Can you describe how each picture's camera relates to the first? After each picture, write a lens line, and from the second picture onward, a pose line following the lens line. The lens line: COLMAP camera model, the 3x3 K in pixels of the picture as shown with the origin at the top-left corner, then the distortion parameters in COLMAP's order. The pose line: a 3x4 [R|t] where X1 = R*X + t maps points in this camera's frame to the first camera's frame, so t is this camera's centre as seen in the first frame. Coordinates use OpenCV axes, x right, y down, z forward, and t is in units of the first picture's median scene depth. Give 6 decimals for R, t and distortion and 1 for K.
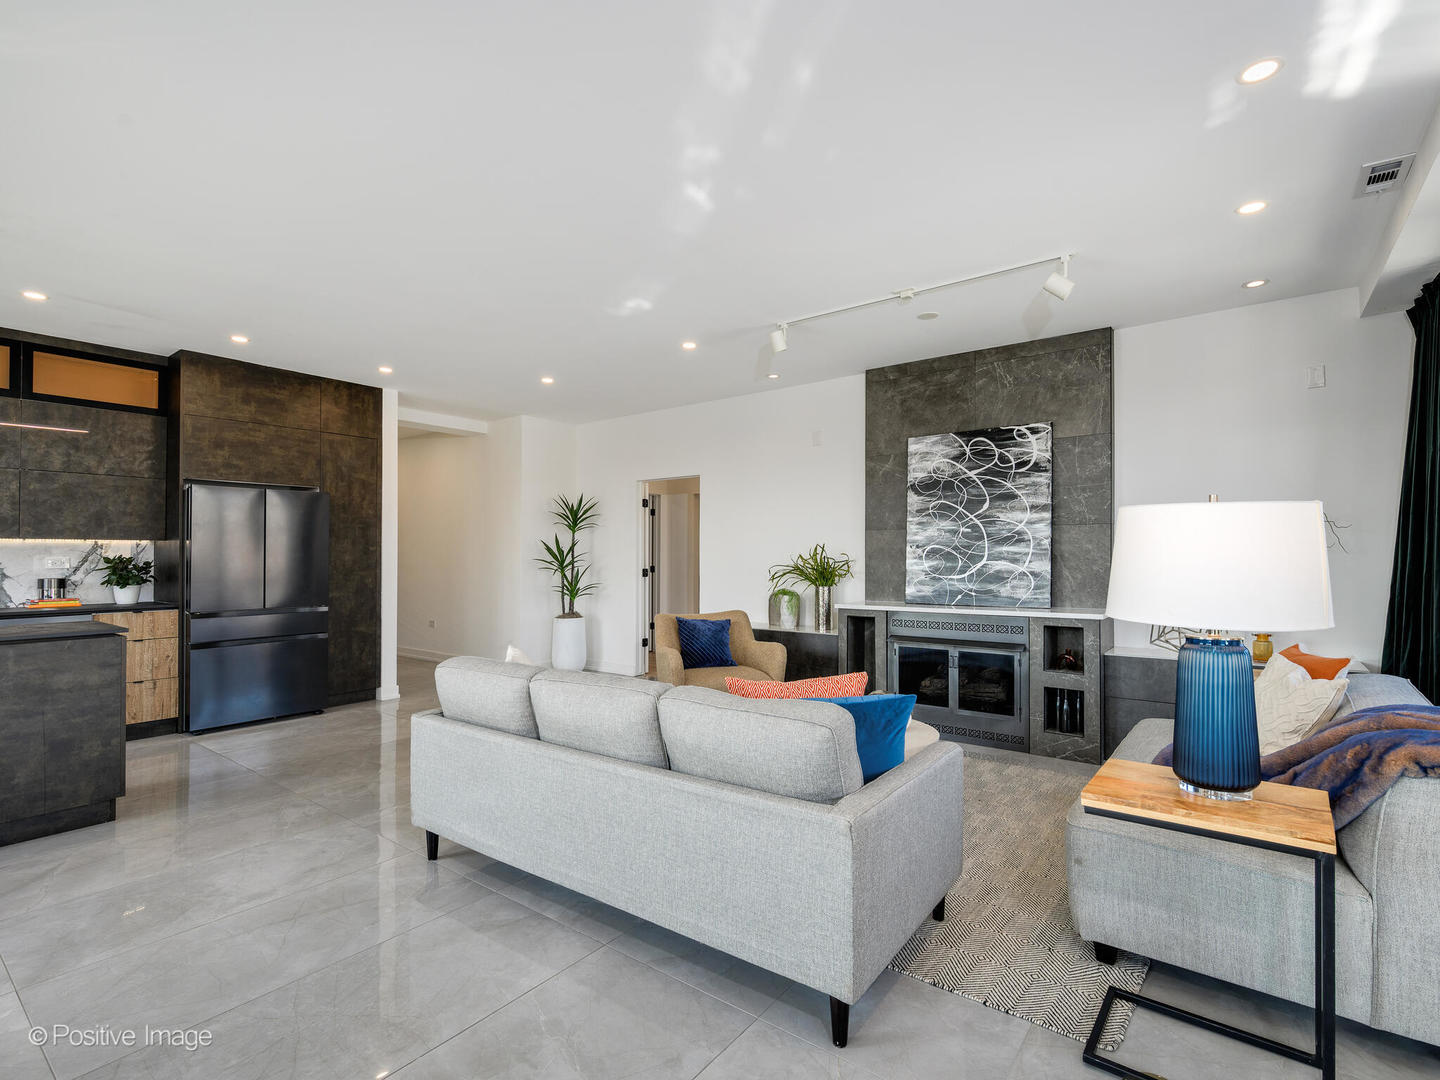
lens RADIAL K [[686.3, 0, 722.1], [0, 686.3, 552.2], [0, 0, 1]] dist [0.000332, -0.000606]
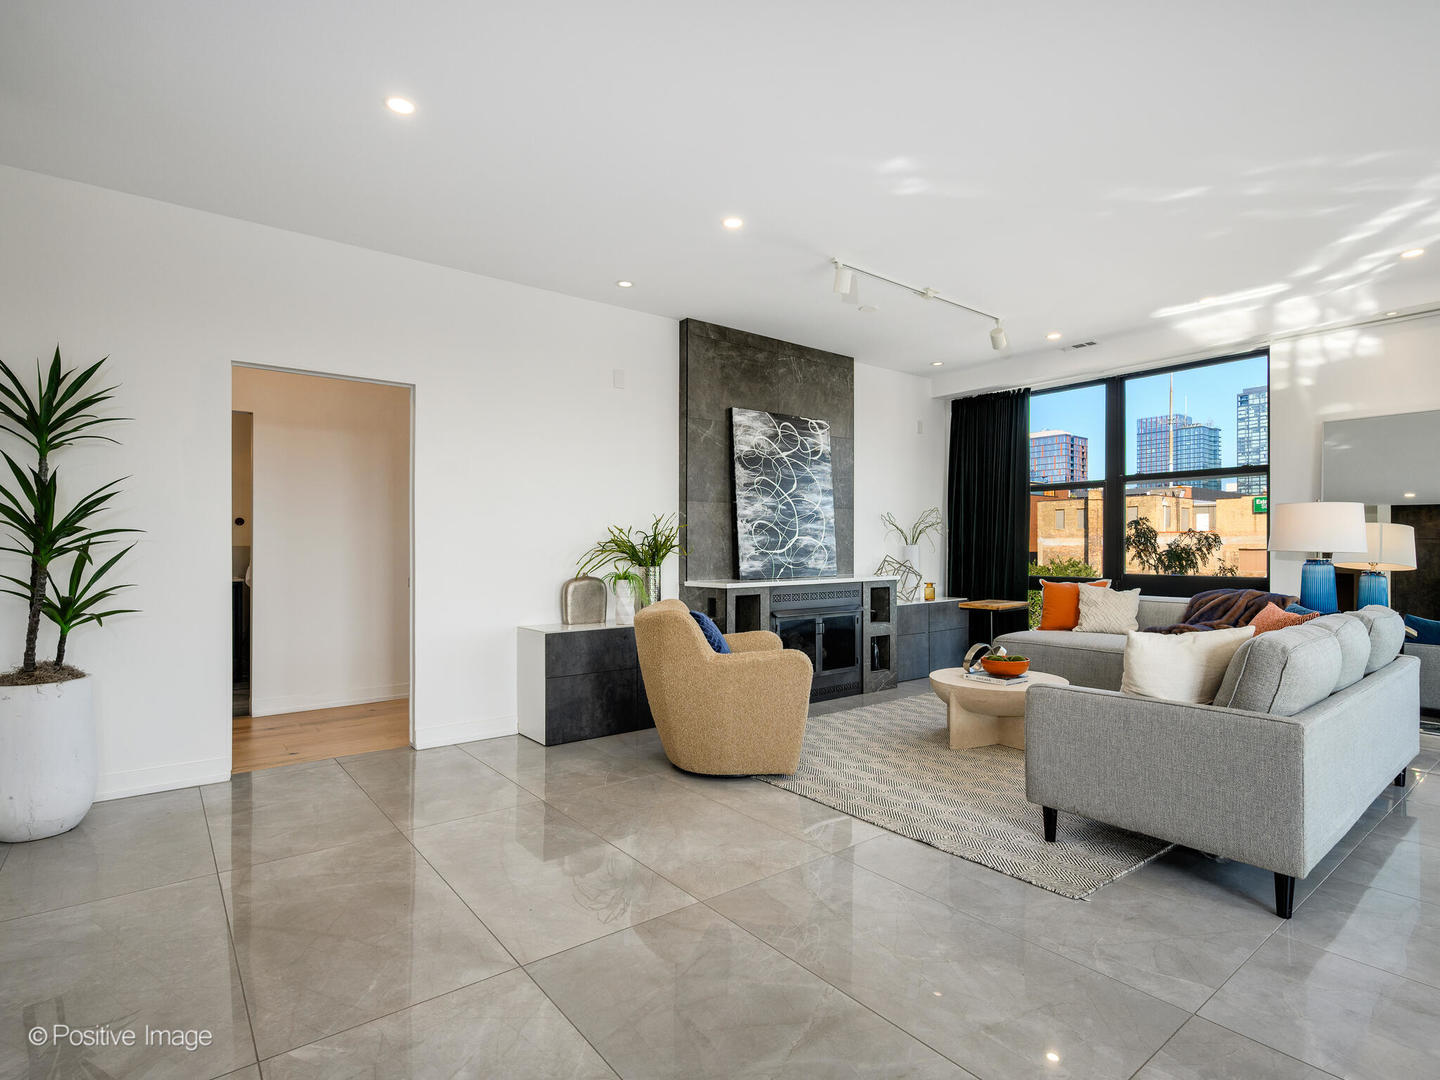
lens RADIAL K [[731.4, 0, 725.6], [0, 731.4, 547.1], [0, 0, 1]] dist [0.001629, -0.000025]
pose [[0.247136, -0.003363, 0.968975, -0.768036], [-0.010333, 0.999928, 0.006106, 0.023588], [-0.968926, -0.011522, 0.247084, 0.807805]]
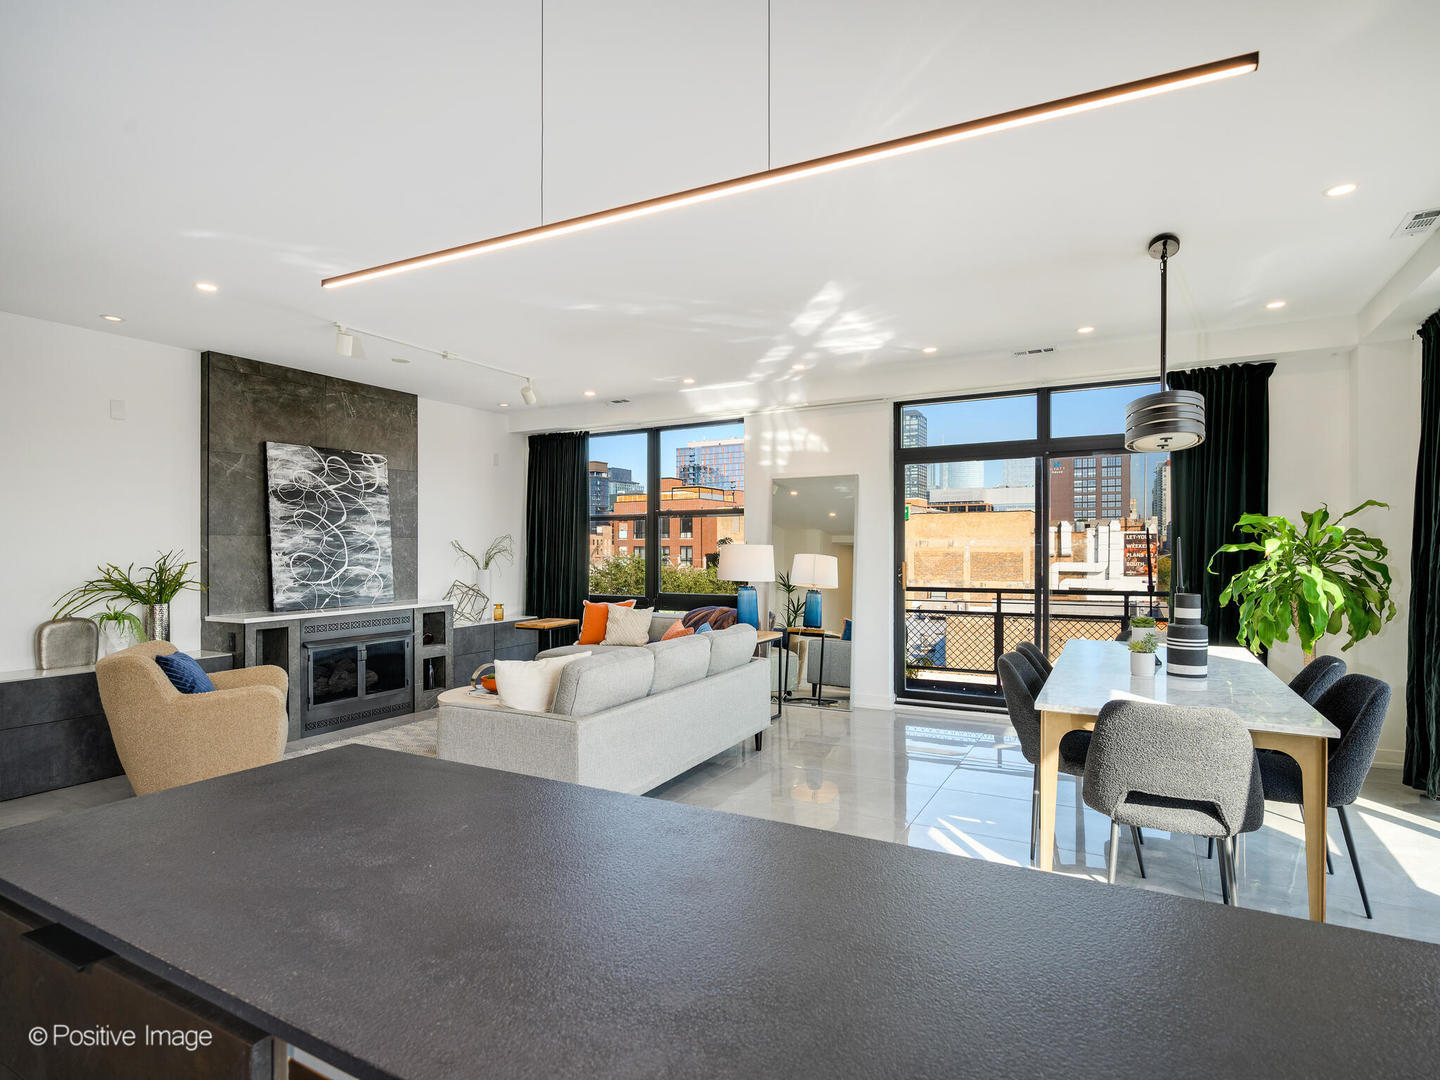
lens RADIAL K [[750.7, 0, 726.0], [0, 750.7, 545.9], [0, 0, 1]] dist [-0.001759, -0.000631]
pose [[-0.145979, -0.000955, 0.989287, -0.928845], [-0.008966, 0.999960, -0.000358, -0.026544], [-0.989247, -0.008922, -0.145982, 0.548309]]
